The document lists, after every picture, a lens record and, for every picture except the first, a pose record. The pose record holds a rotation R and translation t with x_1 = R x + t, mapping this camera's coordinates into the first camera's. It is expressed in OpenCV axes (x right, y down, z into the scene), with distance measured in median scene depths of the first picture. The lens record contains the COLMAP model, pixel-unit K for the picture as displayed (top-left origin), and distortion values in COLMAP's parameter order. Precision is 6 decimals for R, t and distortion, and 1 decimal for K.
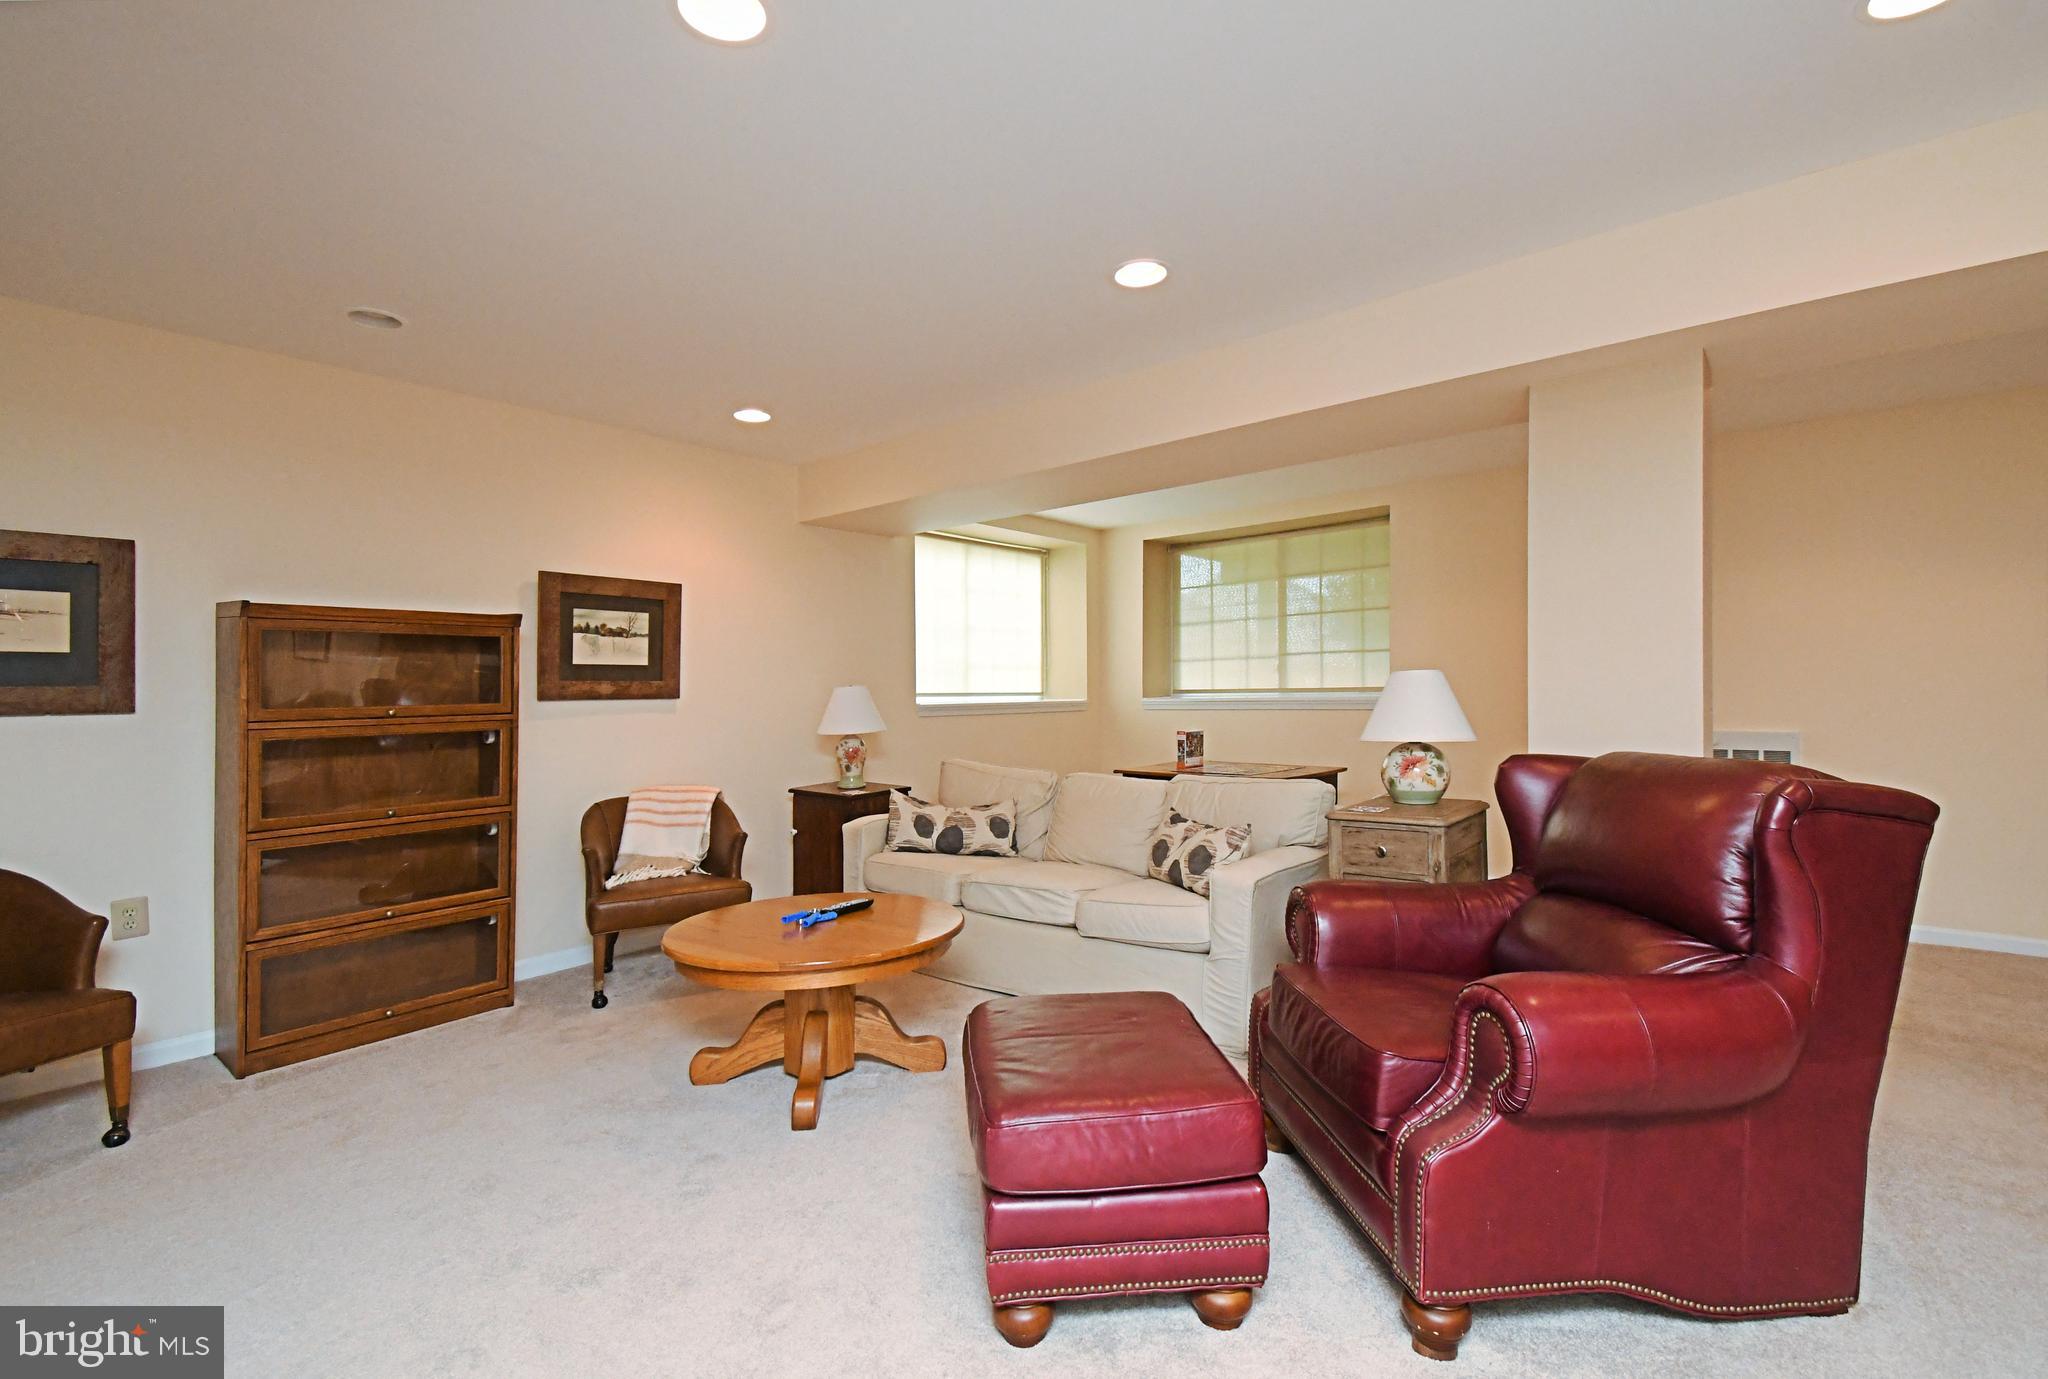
lens RADIAL K [[908.6, 0, 1010.1], [0, 908.6, 693.1], [0, 0, 1]] dist [0.018651, -0.011111]
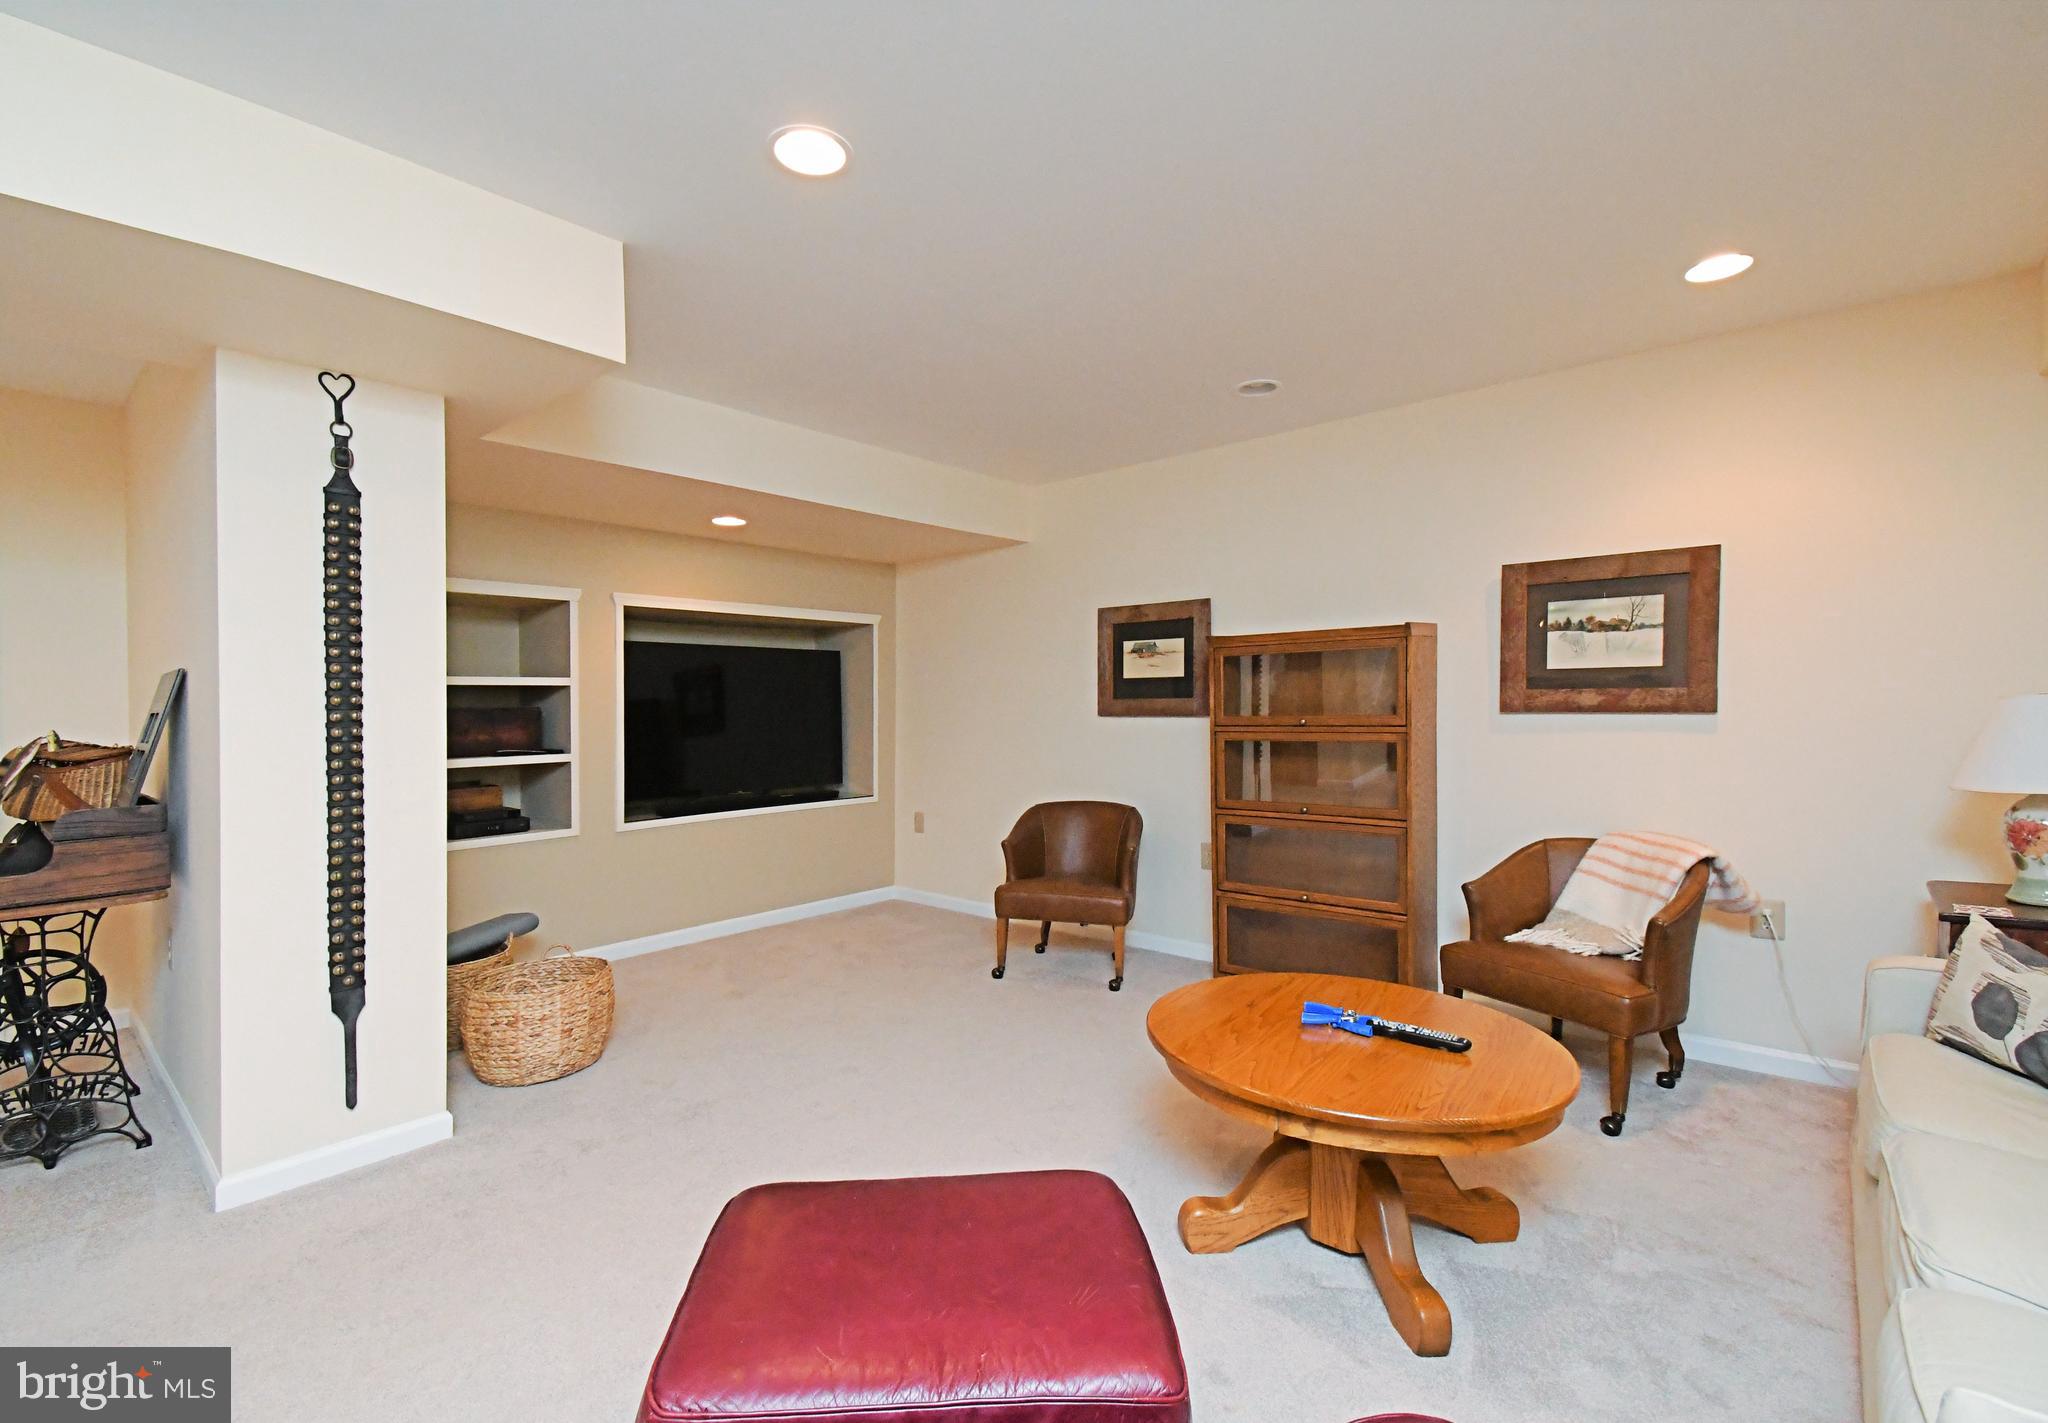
lens RADIAL K [[916.1, 0, 1020.3], [0, 916.1, 710.1], [0, 0, 1]] dist [-0.016925, -0.002200]
pose [[-0.040494, 0.016932, -0.999036, 0.362751], [0.003342, 0.999853, 0.016811, -0.009960], [0.999174, -0.002658, -0.040545, 0.541041]]
